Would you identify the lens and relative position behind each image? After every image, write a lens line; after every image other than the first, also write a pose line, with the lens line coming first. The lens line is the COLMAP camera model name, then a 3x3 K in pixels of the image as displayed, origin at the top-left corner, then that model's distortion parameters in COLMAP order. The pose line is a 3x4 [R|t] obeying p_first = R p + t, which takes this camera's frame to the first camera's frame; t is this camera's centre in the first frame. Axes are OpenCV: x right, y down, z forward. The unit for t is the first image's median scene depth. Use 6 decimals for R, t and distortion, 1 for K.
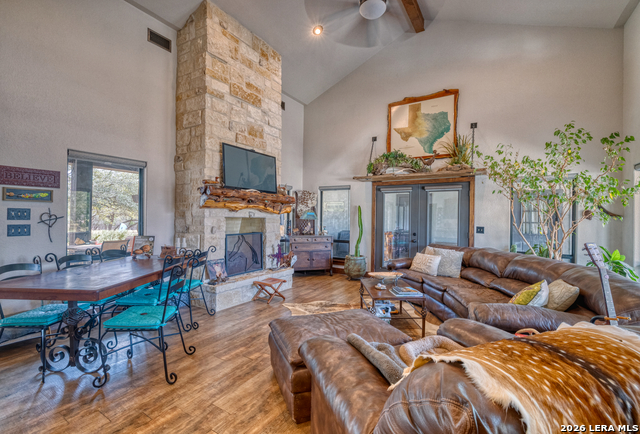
lens RADIAL K [[278.9, 0, 320.6], [0, 278.9, 216.3], [0, 0, 1]] dist [-0.002696, 0.001426]
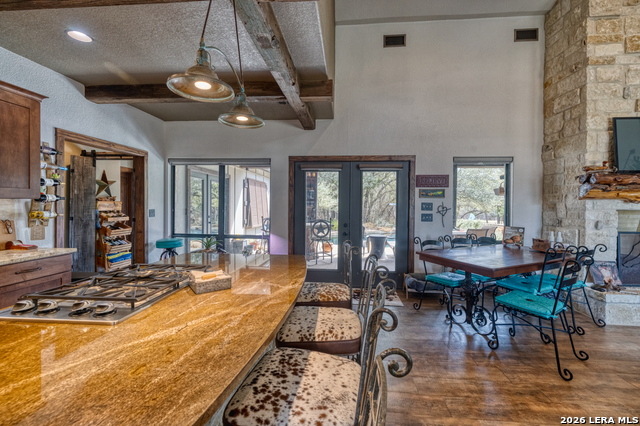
lens RADIAL K [[270.4, 0, 323.0], [0, 270.4, 206.2], [0, 0, 1]] dist [-0.000561, -0.000884]
pose [[0.456134, -0.001240, -0.889910, -0.039192], [-0.002766, 0.999992, -0.002811, -0.002946], [0.889907, 0.003744, 0.456127, -0.098924]]
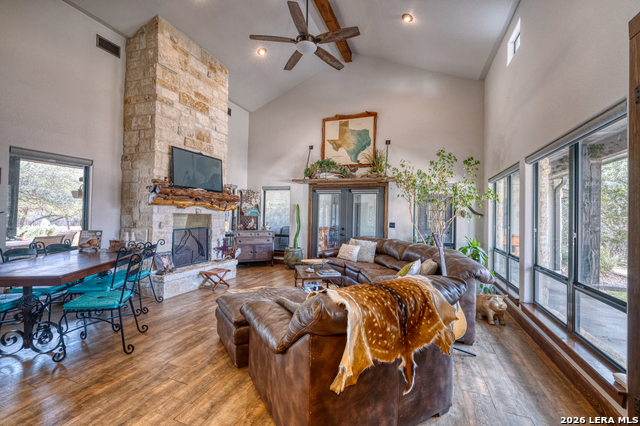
lens RADIAL K [[267.6, 0, 320.2], [0, 267.6, 209.8], [0, 0, 1]] dist [-0.001361, -0.000065]
pose [[0.980104, 0.010301, 0.198217, 0.015666], [-0.007588, 0.999867, -0.014443, -0.000696], [-0.198339, 0.012652, 0.980052, -0.142853]]
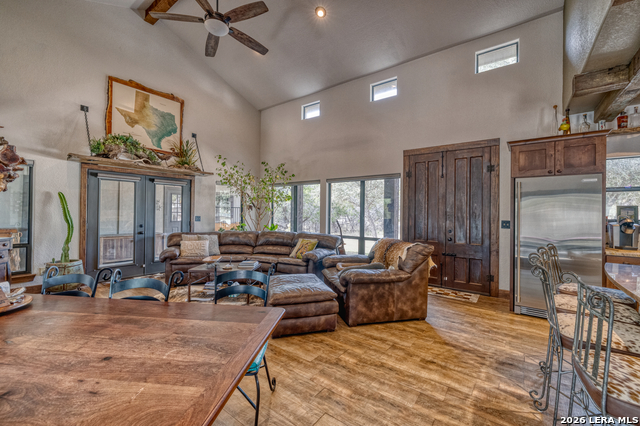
lens RADIAL K [[270.4, 0, 319.9], [0, 270.4, 209.0], [0, 0, 1]] dist [-0.000561, -0.000884]
pose [[0.086049, -0.001558, 0.996290, -0.718399], [-0.012675, 0.999916, 0.002659, -0.007852], [-0.996210, -0.012857, 0.086022, 0.387554]]
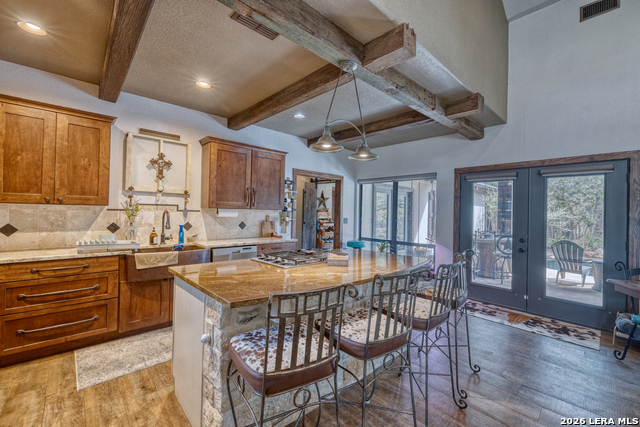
lens RADIAL K [[270.4, 0, 323.4], [0, 270.4, 210.2], [0, 0, 1]] dist [-0.000561, -0.000884]
pose [[-0.254797, -0.027775, -0.966596, 0.123832], [-0.024457, 0.999453, -0.022272, 0.001047], [0.966685, 0.017965, -0.255337, 0.031187]]
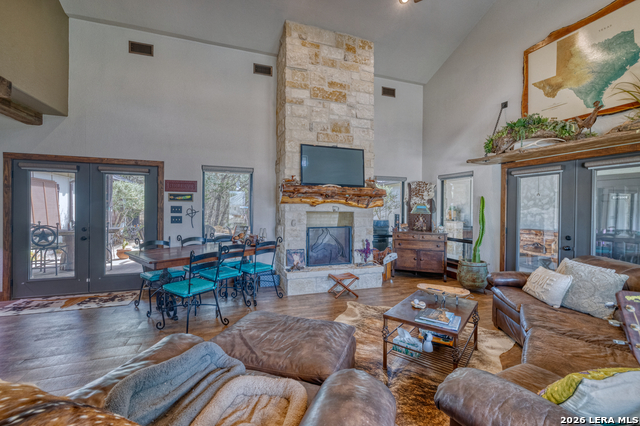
lens RADIAL K [[270.4, 0, 320.5], [0, 270.4, 209.1], [0, 0, 1]] dist [-0.000561, -0.000884]
pose [[0.786059, -0.002855, -0.618145, 0.356821], [0.002526, 0.999996, -0.001406, -0.004262], [0.618146, -0.000457, 0.786063, 0.198563]]
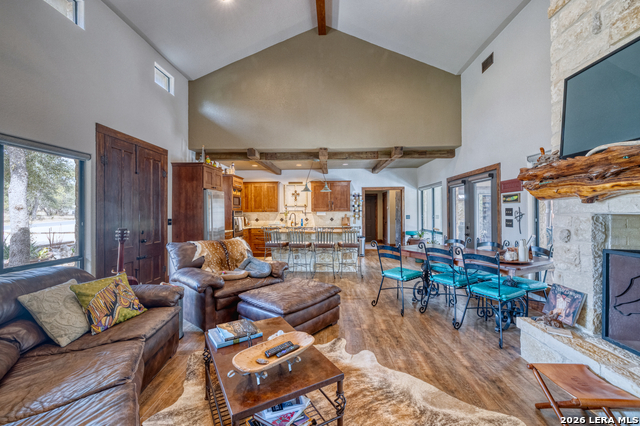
lens RADIAL K [[270.4, 0, 322.1], [0, 270.4, 210.4], [0, 0, 1]] dist [-0.000561, -0.000884]
pose [[-0.861998, -0.011621, -0.506778, 0.320909], [-0.004160, 0.999866, -0.015853, 0.006862], [0.506894, -0.011557, -0.861931, 1.169098]]
